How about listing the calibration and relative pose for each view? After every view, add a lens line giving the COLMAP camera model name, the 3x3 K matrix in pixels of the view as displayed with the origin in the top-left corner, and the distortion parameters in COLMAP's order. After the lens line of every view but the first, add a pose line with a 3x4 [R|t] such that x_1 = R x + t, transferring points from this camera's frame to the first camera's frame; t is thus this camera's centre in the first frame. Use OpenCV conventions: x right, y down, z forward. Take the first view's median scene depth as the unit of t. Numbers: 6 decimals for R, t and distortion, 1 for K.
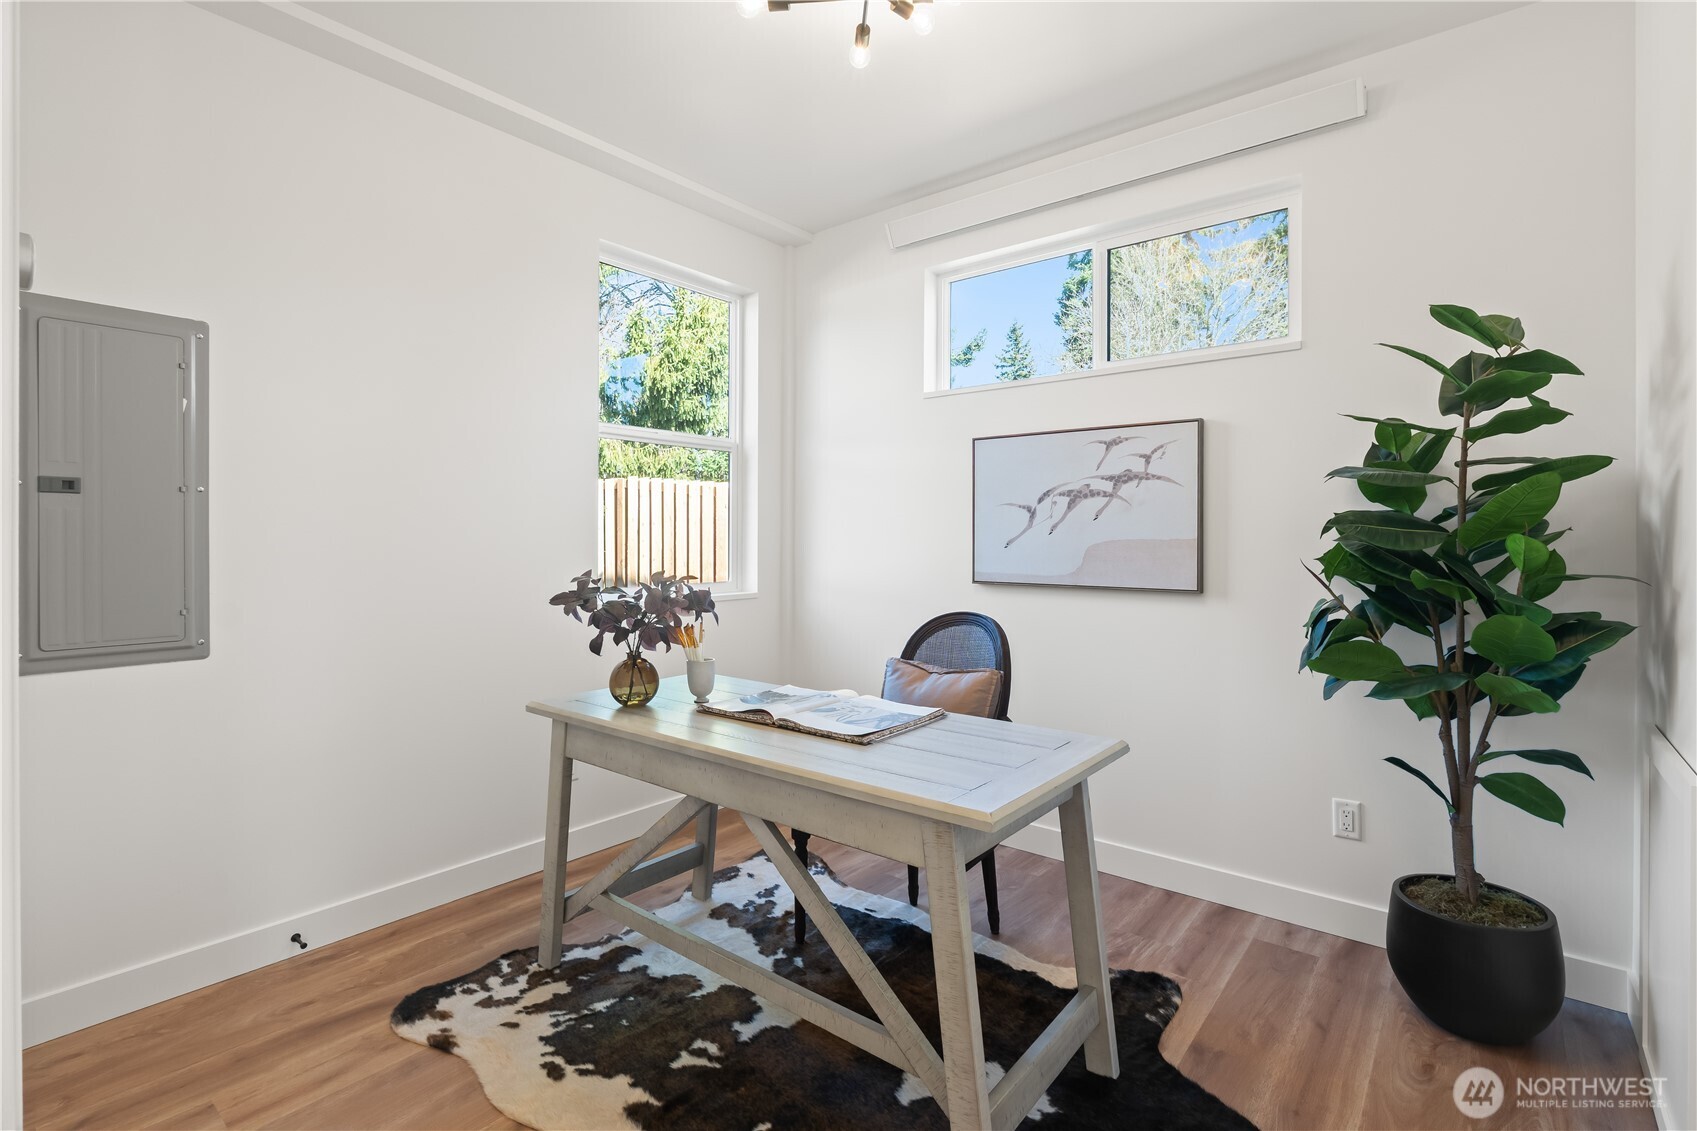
lens RADIAL K [[776.9, 0, 861.1], [0, 776.9, 562.7], [0, 0, 1]] dist [-0.000212, 0.000007]
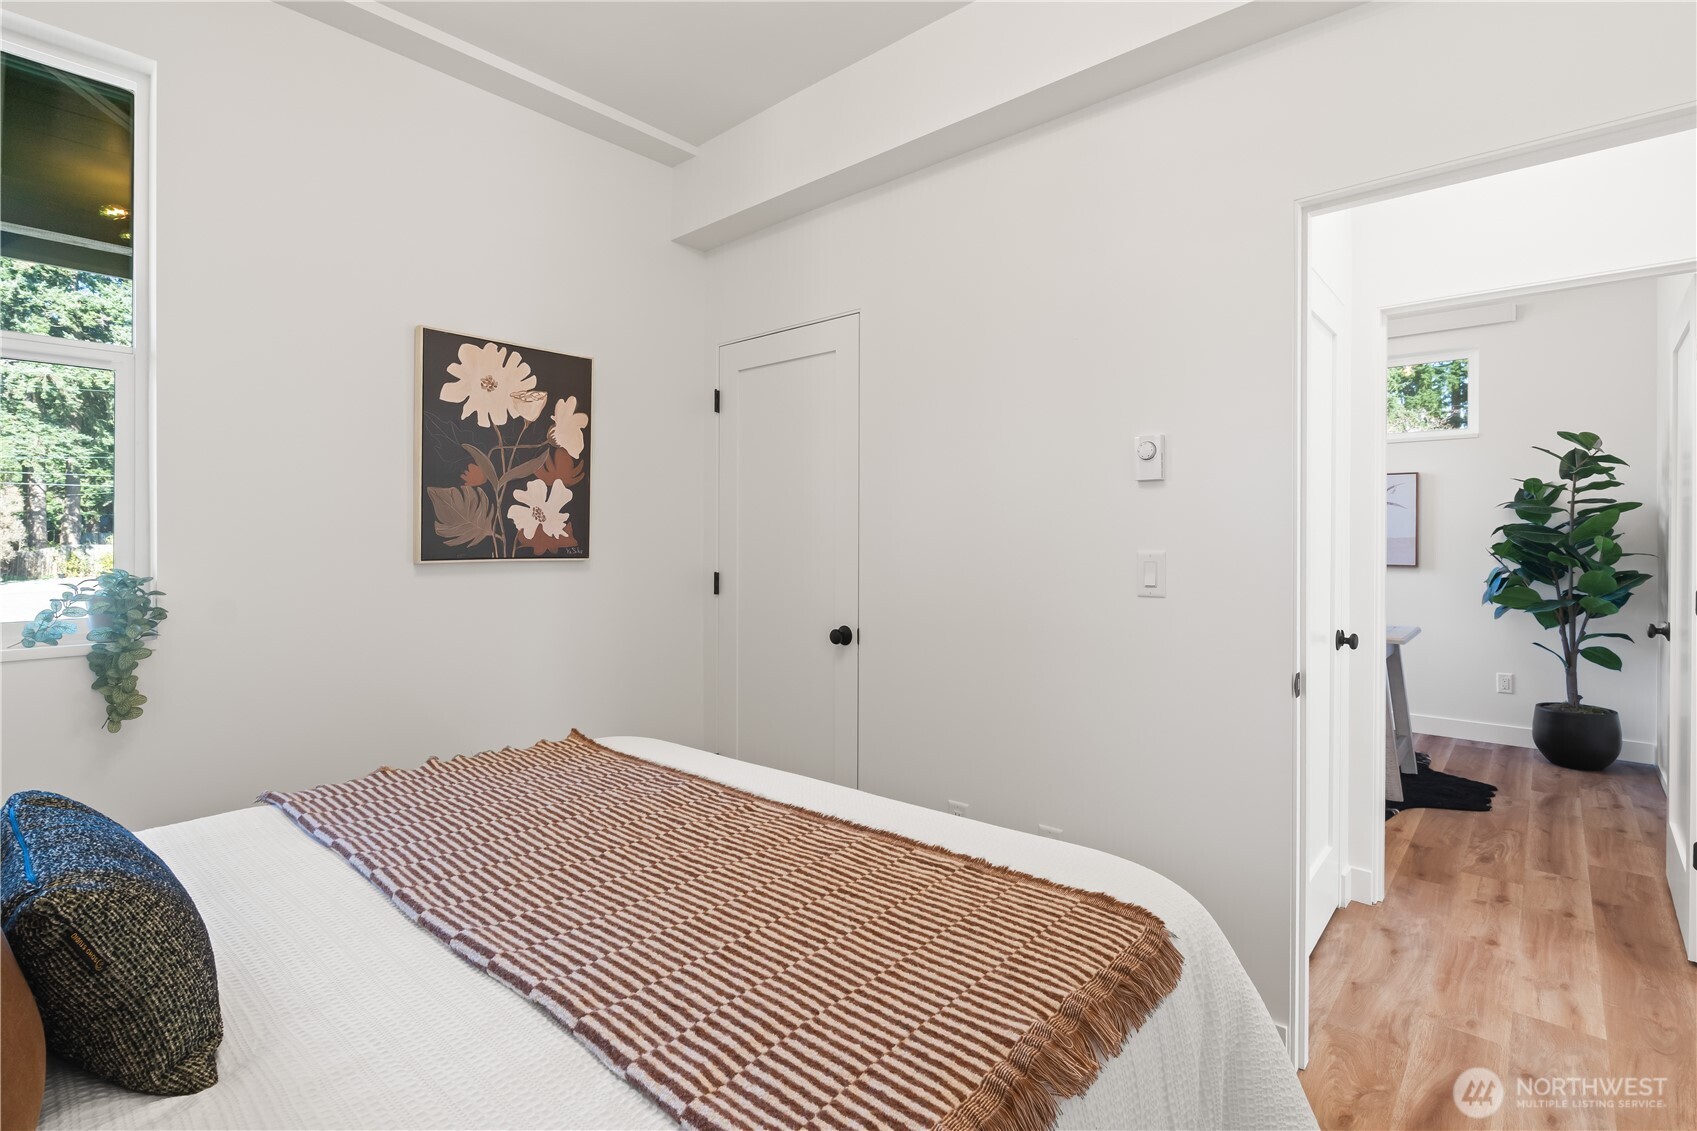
lens RADIAL K [[787.8, 0, 854.0], [0, 787.8, 554.0], [0, 0, 1]] dist [-0.002596, -0.001148]
pose [[0.999379, 0.000368, -0.035224, -1.100271], [-0.000631, 0.999972, -0.007469, 0.030723], [0.035220, 0.007486, 0.999352, -1.202850]]
